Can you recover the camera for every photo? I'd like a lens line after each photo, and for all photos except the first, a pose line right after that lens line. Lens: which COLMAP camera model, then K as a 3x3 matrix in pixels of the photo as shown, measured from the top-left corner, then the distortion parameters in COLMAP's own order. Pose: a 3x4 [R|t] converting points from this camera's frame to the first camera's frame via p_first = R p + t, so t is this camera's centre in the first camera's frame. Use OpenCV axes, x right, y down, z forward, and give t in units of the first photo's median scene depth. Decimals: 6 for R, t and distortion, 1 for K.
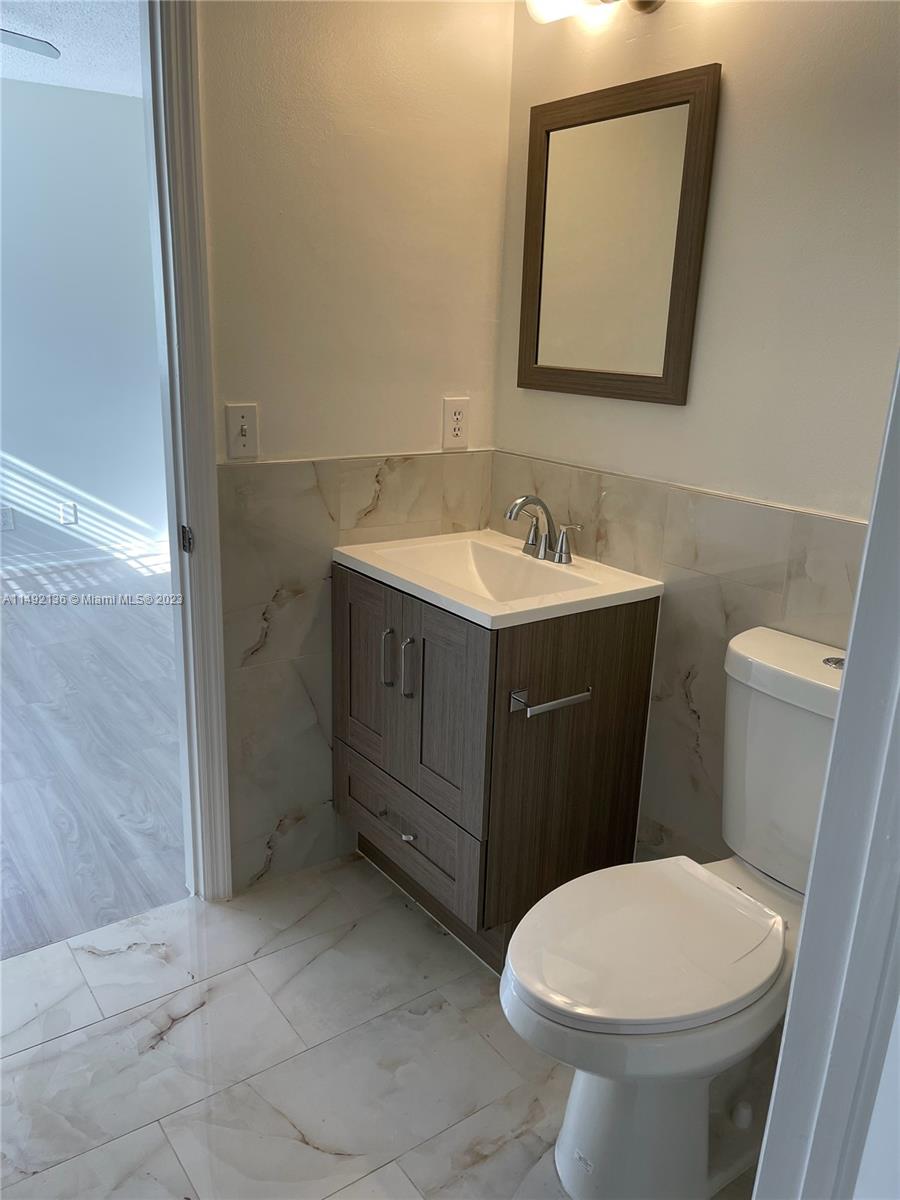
lens RADIAL K [[913.4, 0, 438.8], [0, 913.4, 603.3], [0, 0, 1]] dist [0.053278, -0.045885]
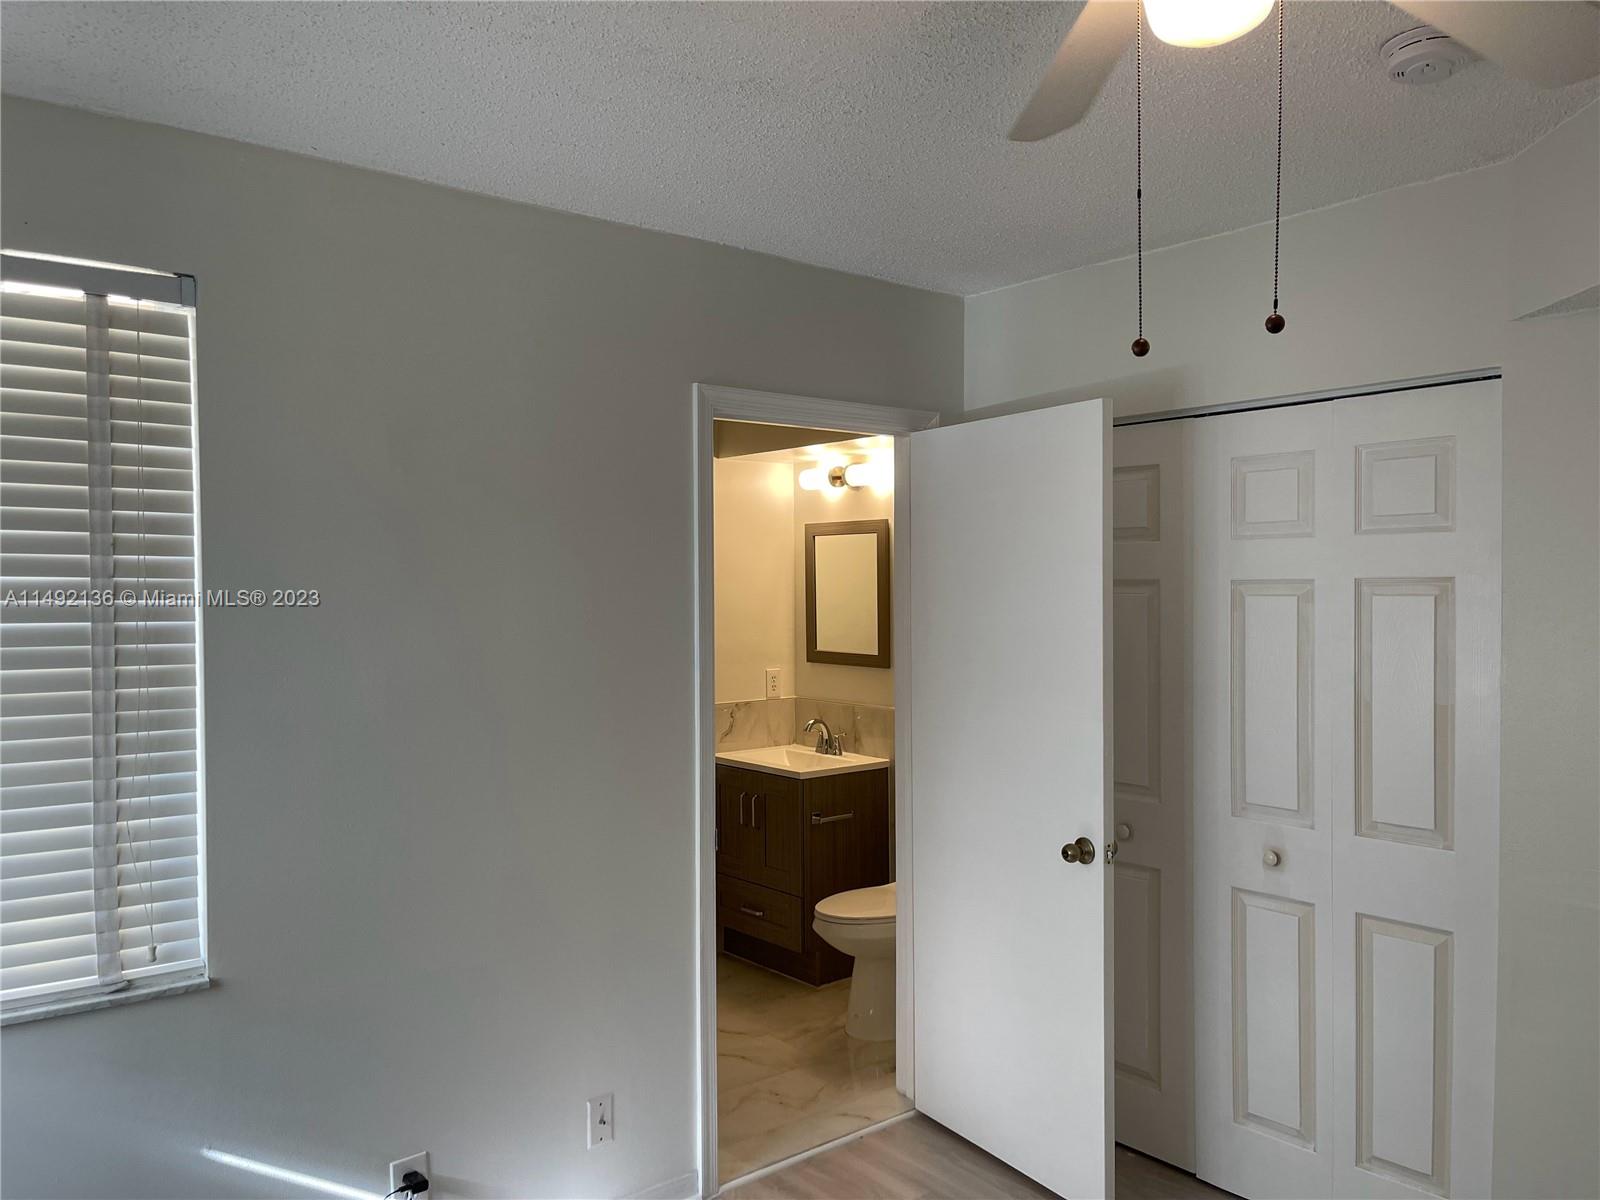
lens RADIAL K [[1217.9, 0, 792.3], [0, 1217.9, 597.2], [0, 0, 1]] dist [0.053278, -0.045885]
pose [[0.996811, -0.038353, 0.069977, -0.109895], [0.056073, 0.960587, -0.272266, 0.305635], [-0.056776, 0.275321, 0.959674, -1.392161]]
